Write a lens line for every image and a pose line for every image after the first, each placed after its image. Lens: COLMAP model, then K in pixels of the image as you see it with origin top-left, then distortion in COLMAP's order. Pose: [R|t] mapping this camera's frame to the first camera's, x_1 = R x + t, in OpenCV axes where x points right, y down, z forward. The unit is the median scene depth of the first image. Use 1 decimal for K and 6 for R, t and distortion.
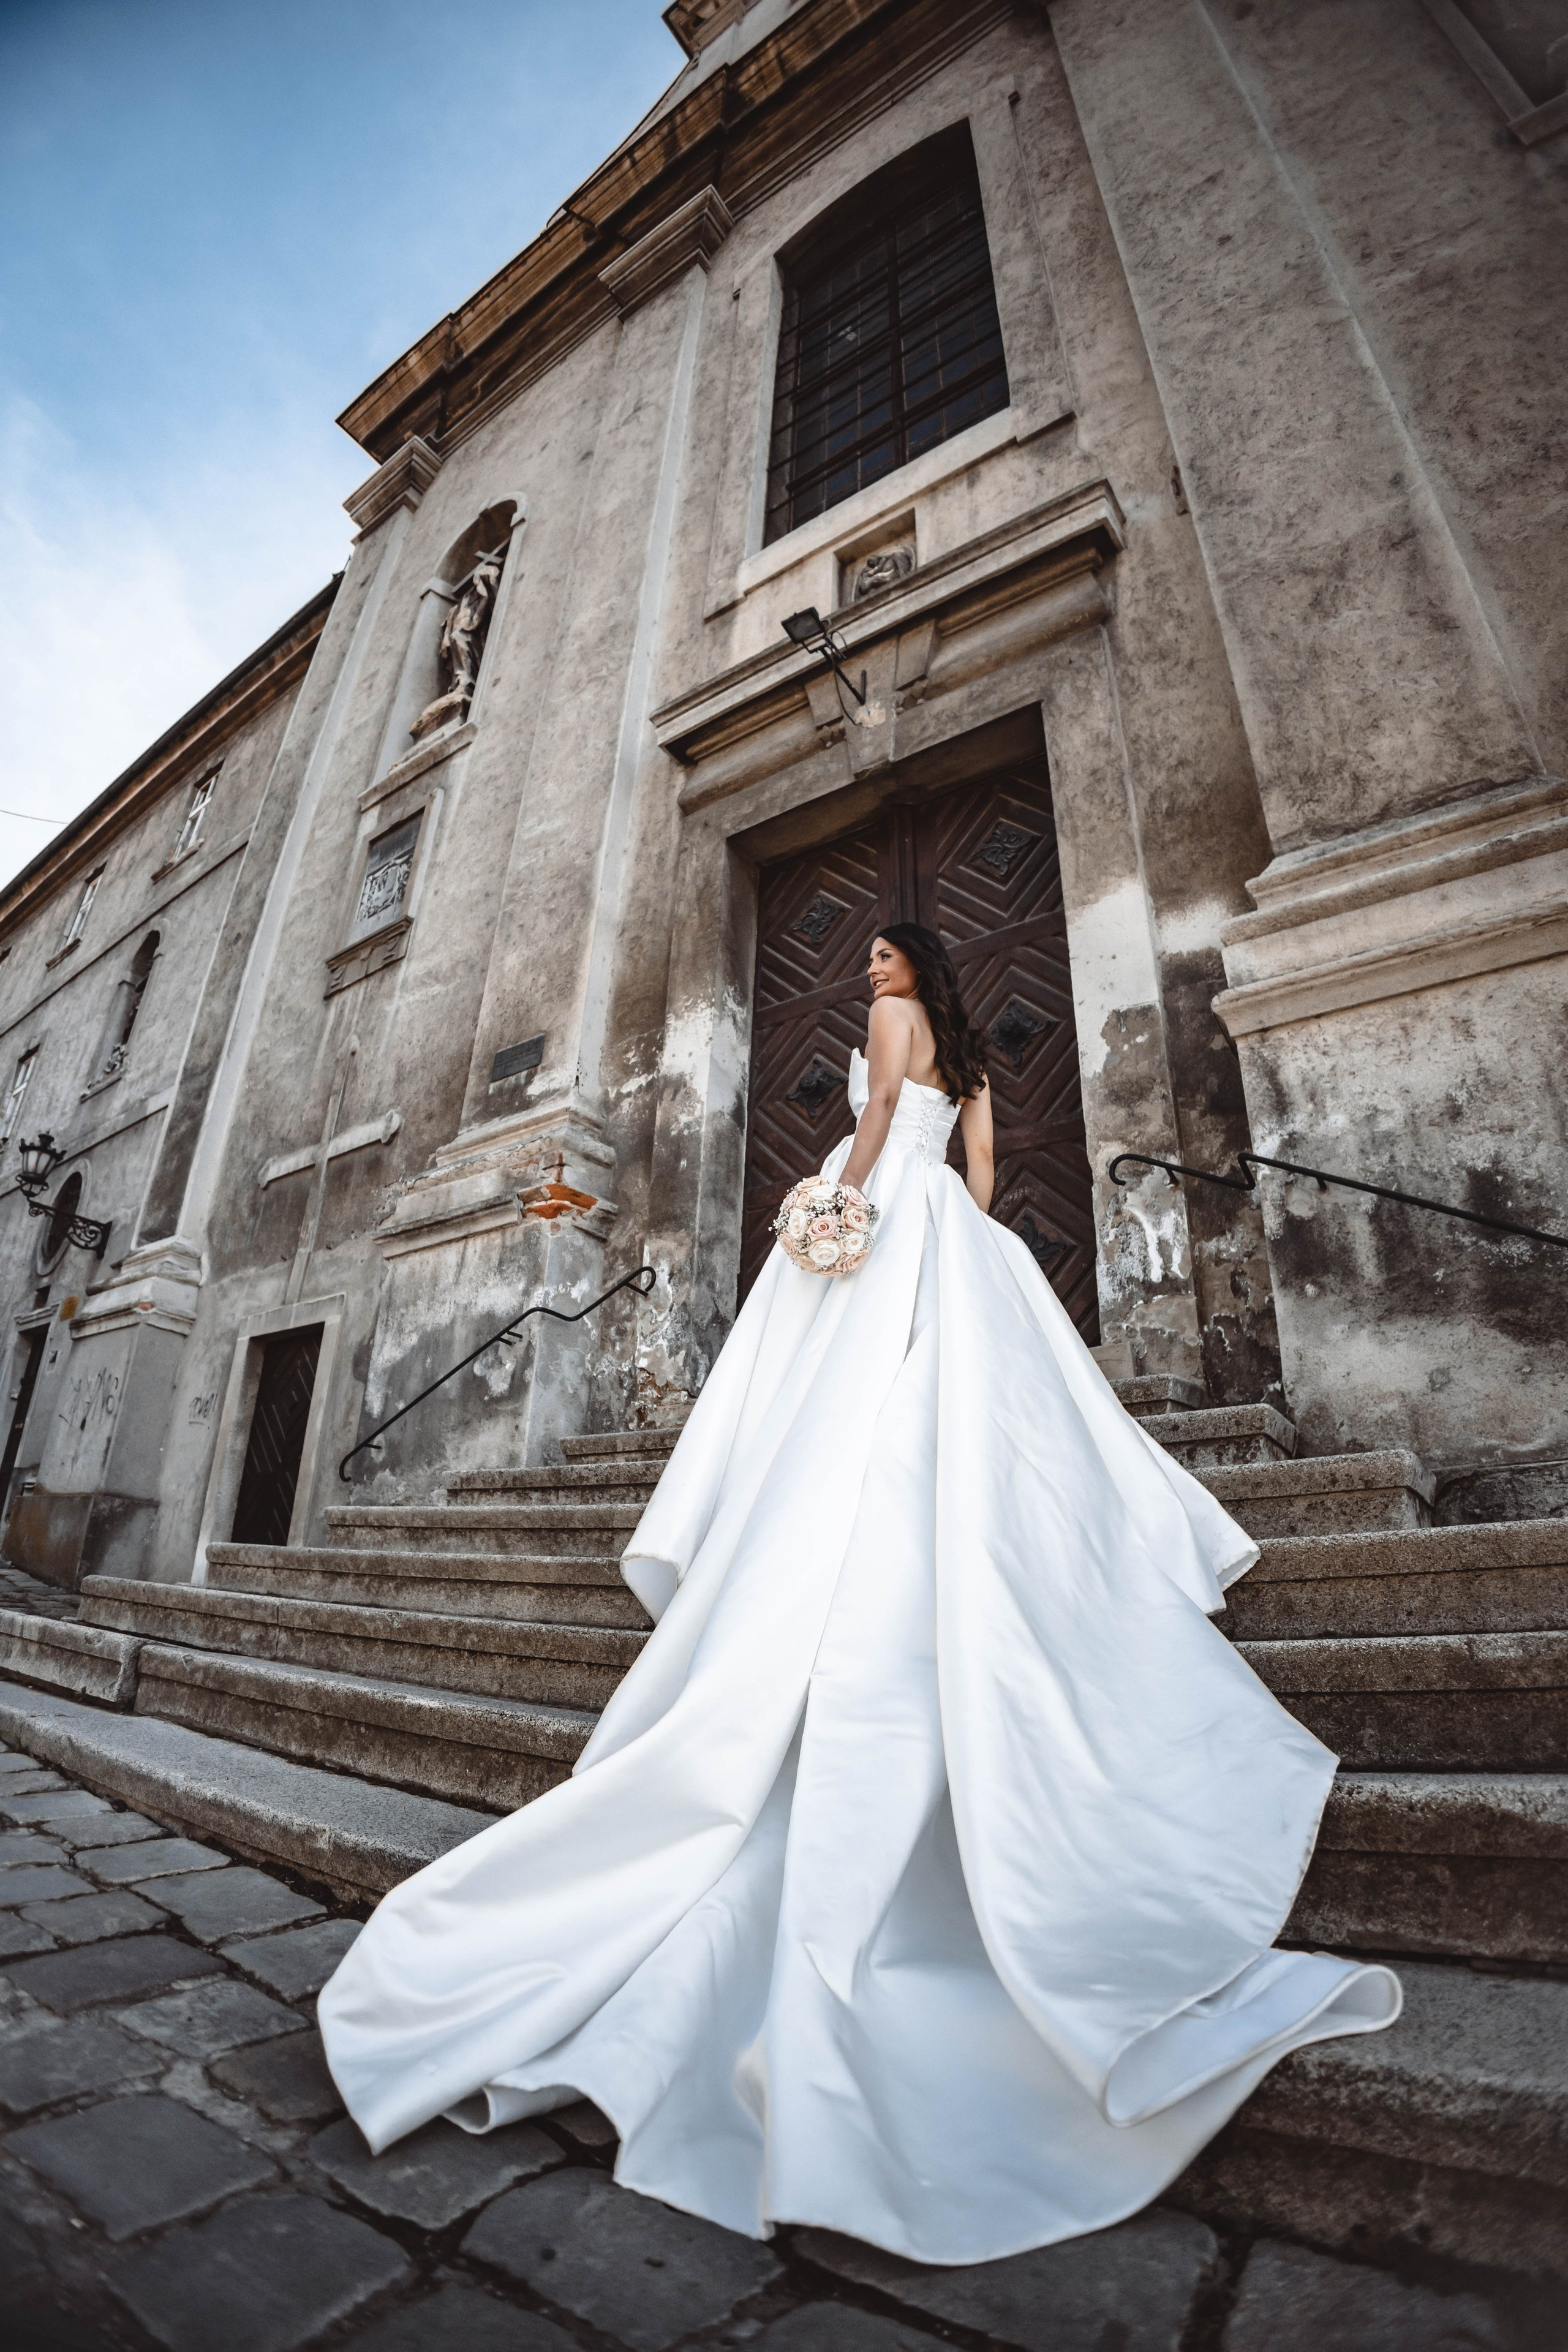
lens RADIAL K [[1070.3, 0, 784.0], [0, 1070.3, 1176.0], [0, 0, 1]] dist [-0.144719, 0.035106]
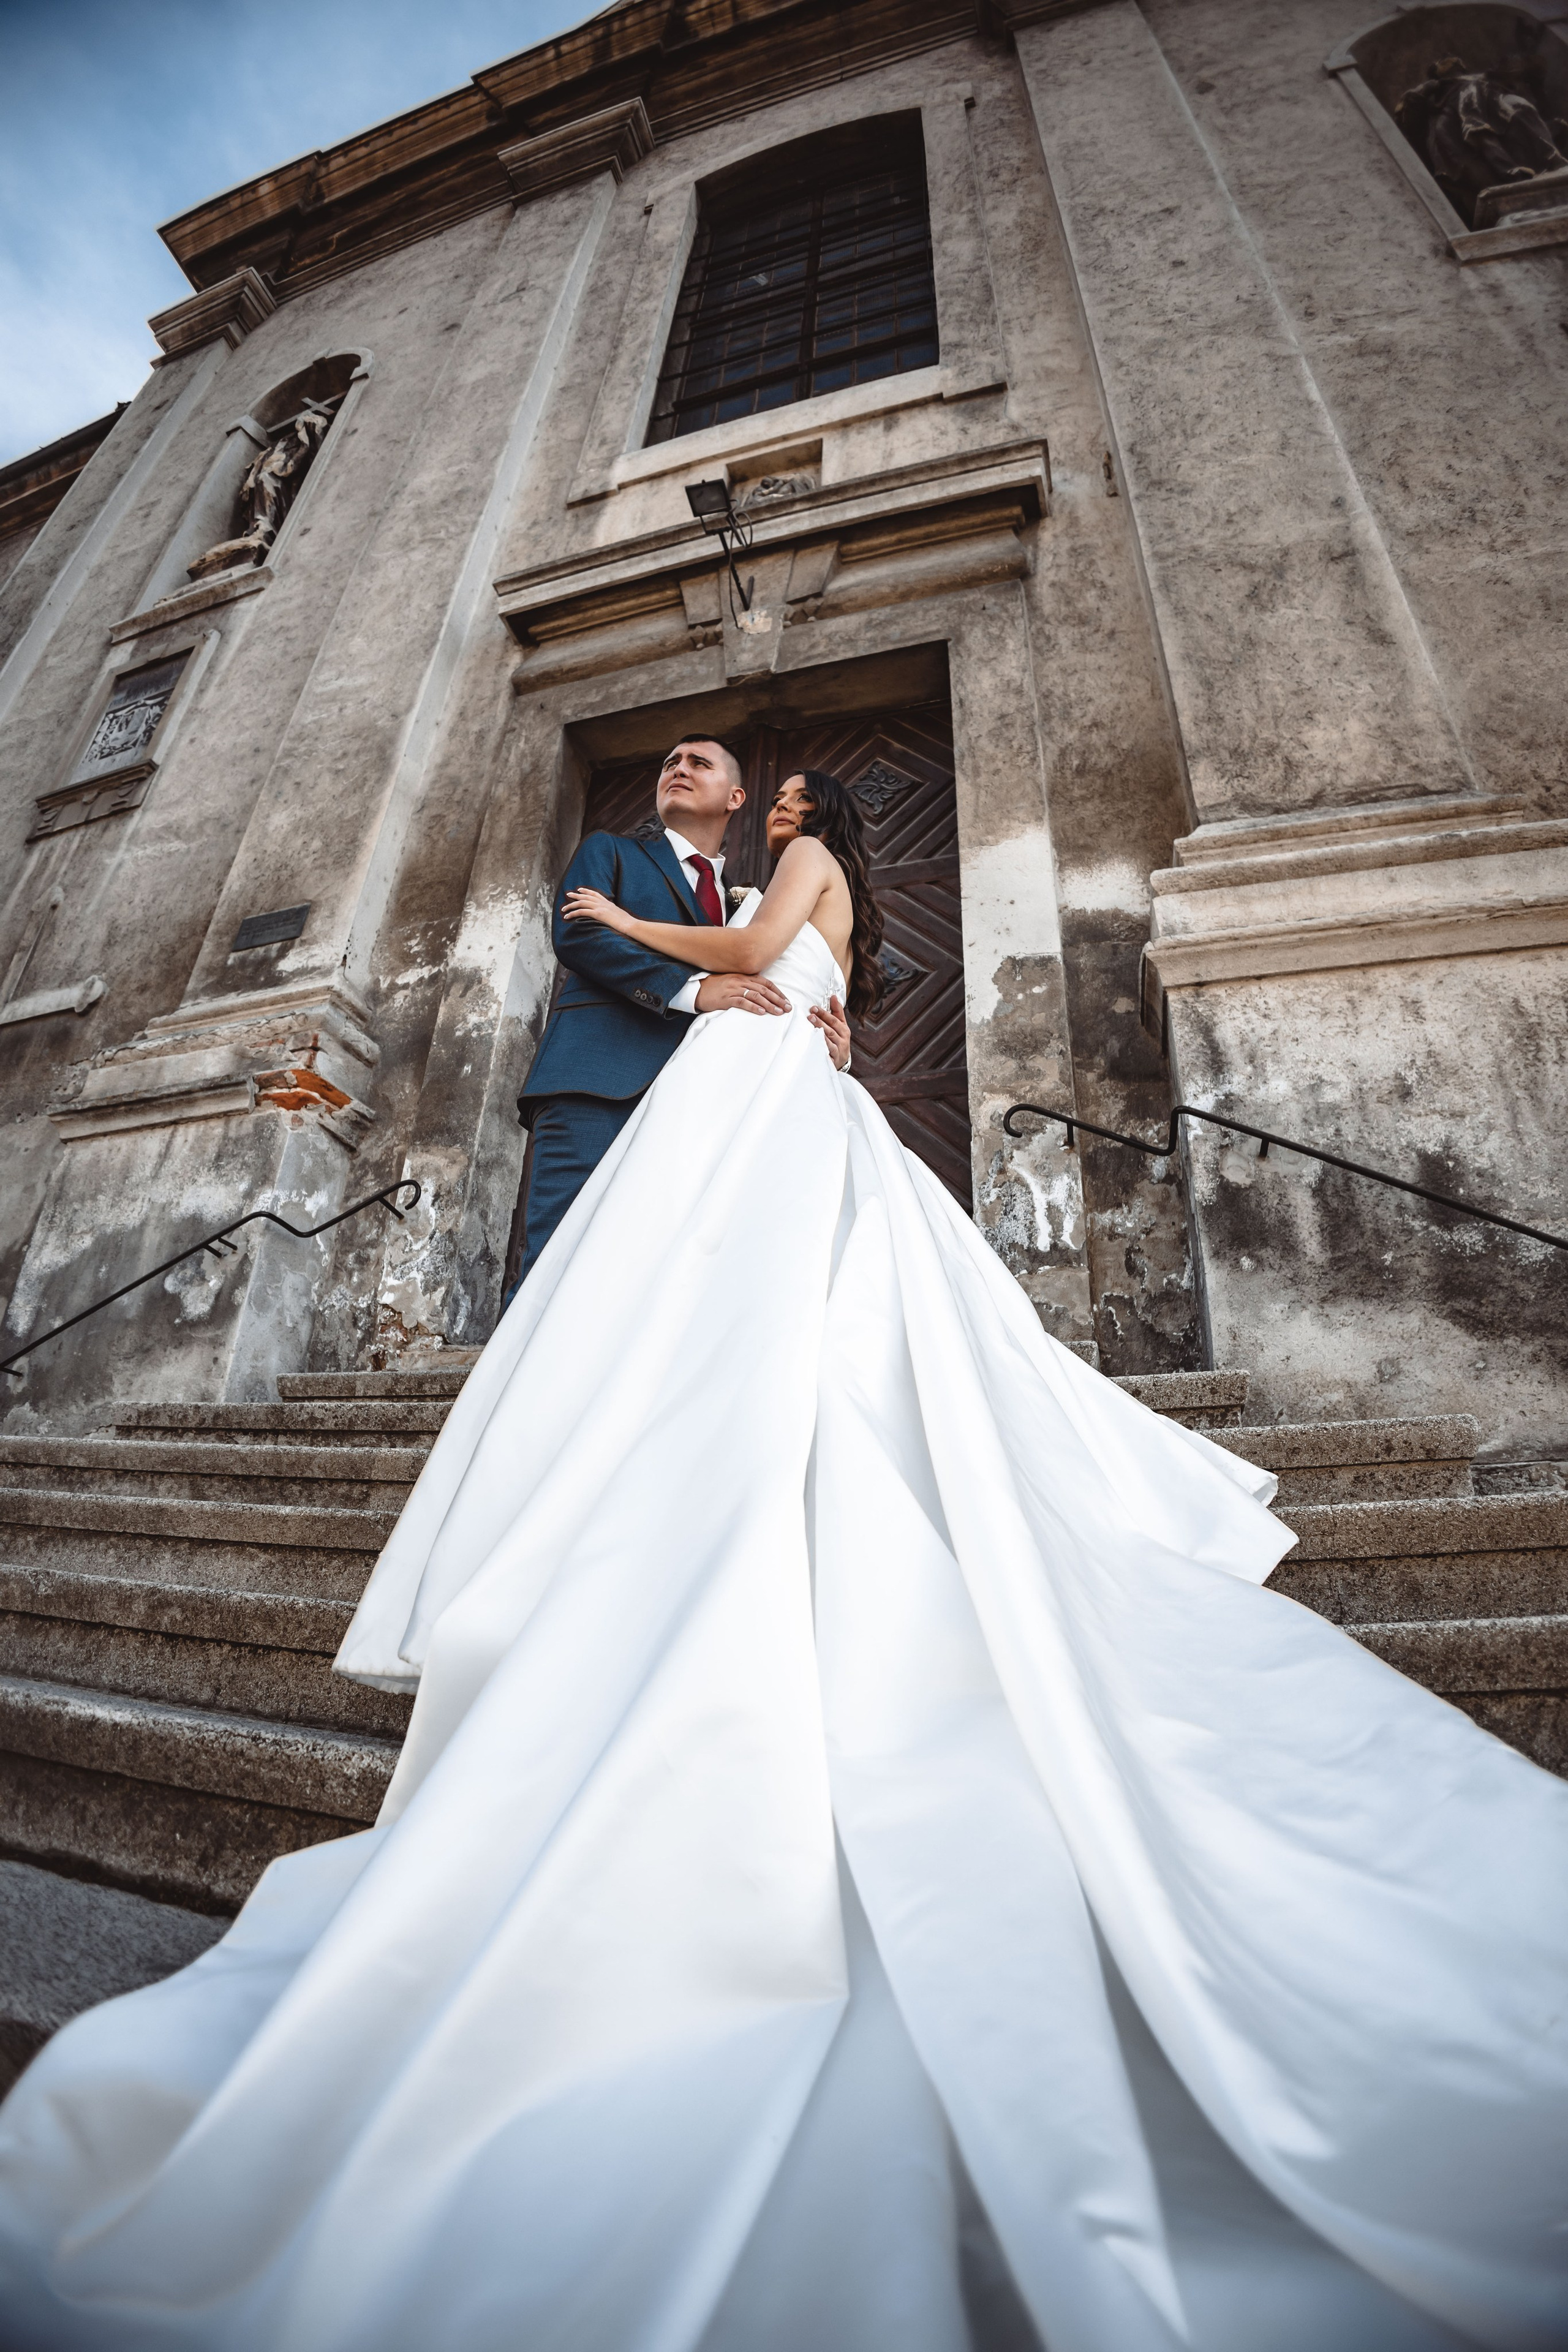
lens RADIAL K [[1070.3, 0, 784.0], [0, 1070.3, 1176.0], [0, 0, 1]] dist [-0.144719, 0.035106]
pose [[0.952138, 0.140546, 0.271441, -0.071076], [-0.133497, 0.990056, -0.044357, 0.074607], [-0.274976, 0.005997, 0.961432, 0.142444]]
